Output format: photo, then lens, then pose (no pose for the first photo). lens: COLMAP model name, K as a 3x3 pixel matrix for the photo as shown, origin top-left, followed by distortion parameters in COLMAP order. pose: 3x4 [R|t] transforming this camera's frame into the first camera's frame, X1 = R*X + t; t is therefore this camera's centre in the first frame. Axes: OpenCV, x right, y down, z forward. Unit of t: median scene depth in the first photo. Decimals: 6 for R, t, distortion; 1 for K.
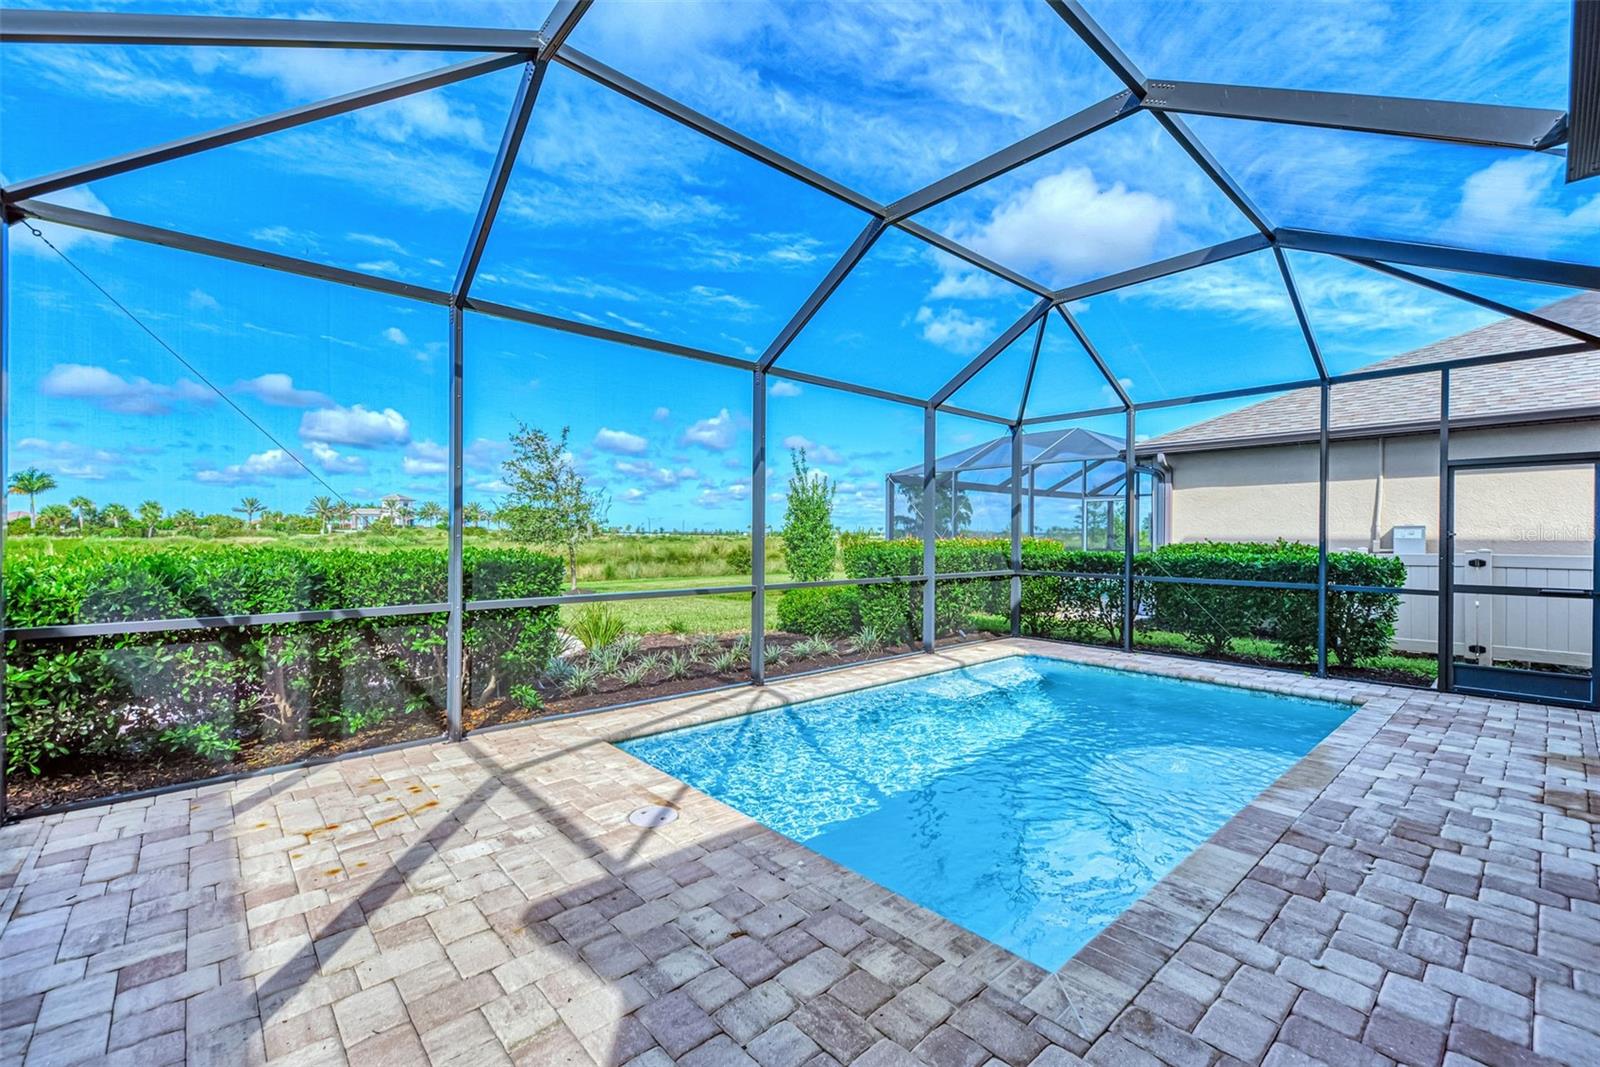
lens RADIAL K [[670.3, 0, 800.0], [0, 670.3, 533.5], [0, 0, 1]] dist [0.017795, -0.007137]
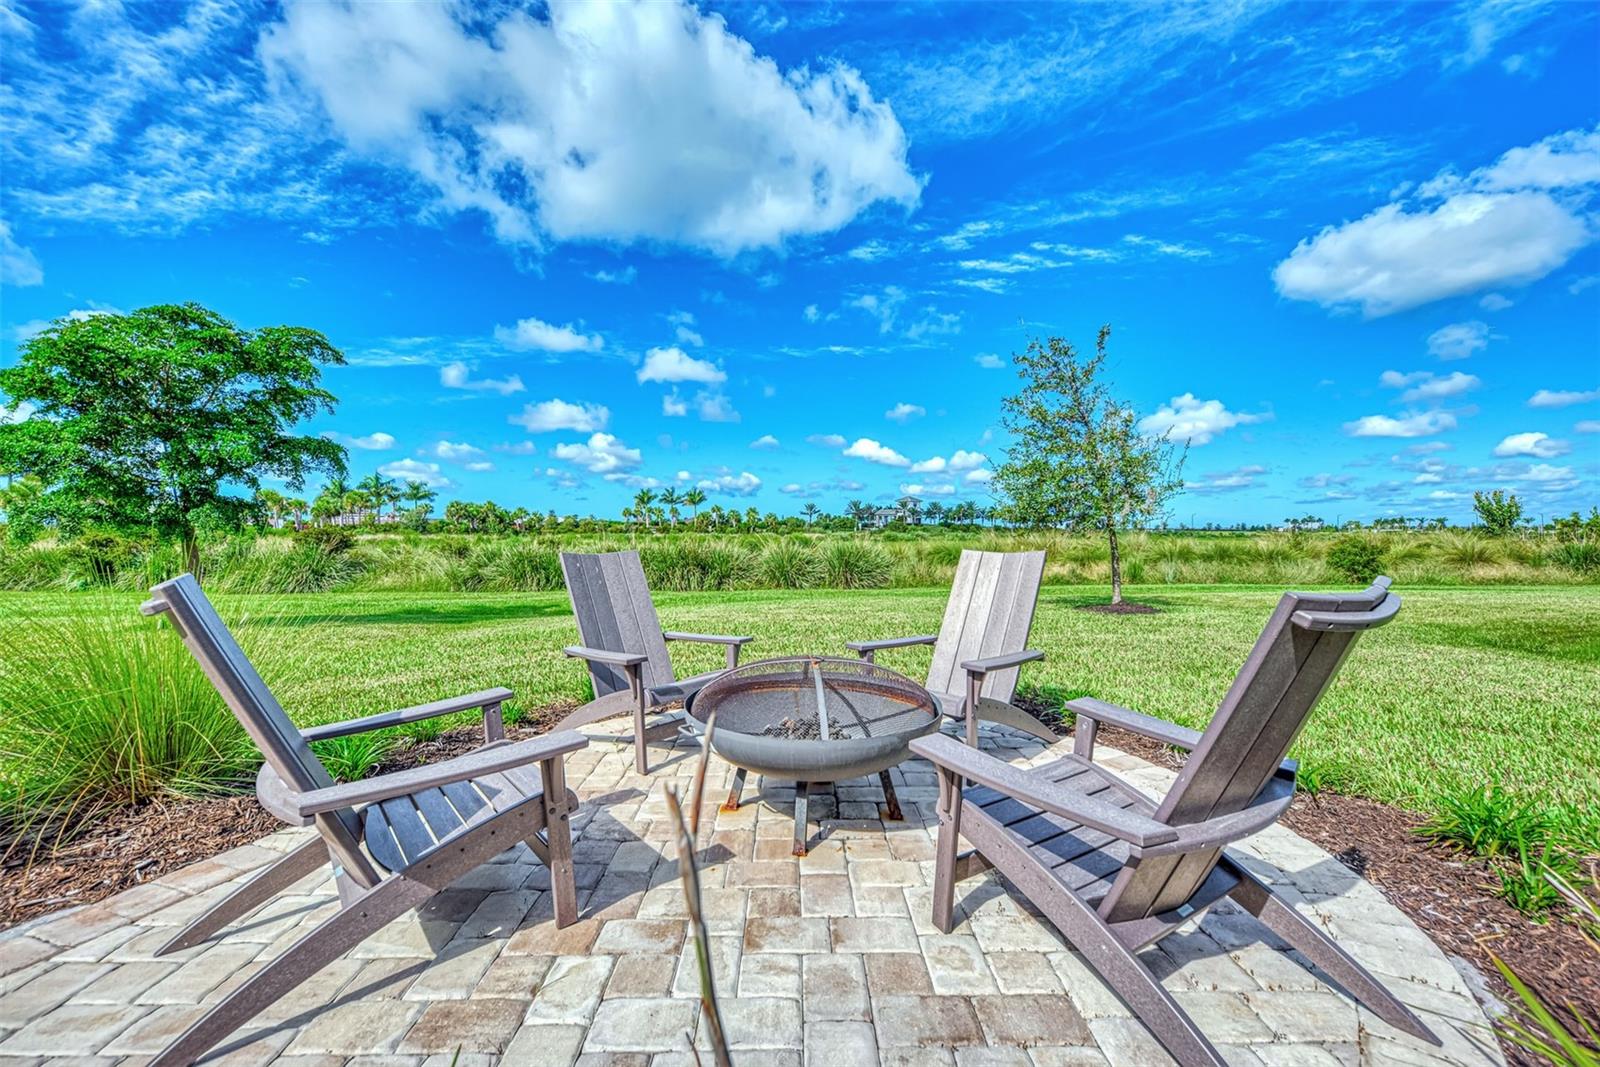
lens RADIAL K [[670.3, 0, 800.0], [0, 670.3, 533.5], [0, 0, 1]] dist [0.017795, -0.007137]
pose [[0.765205, -0.001401, -0.643785, -0.175529], [0.004705, 0.999983, 0.003416, 0.020322], [0.643769, -0.005643, 0.765199, 0.379913]]
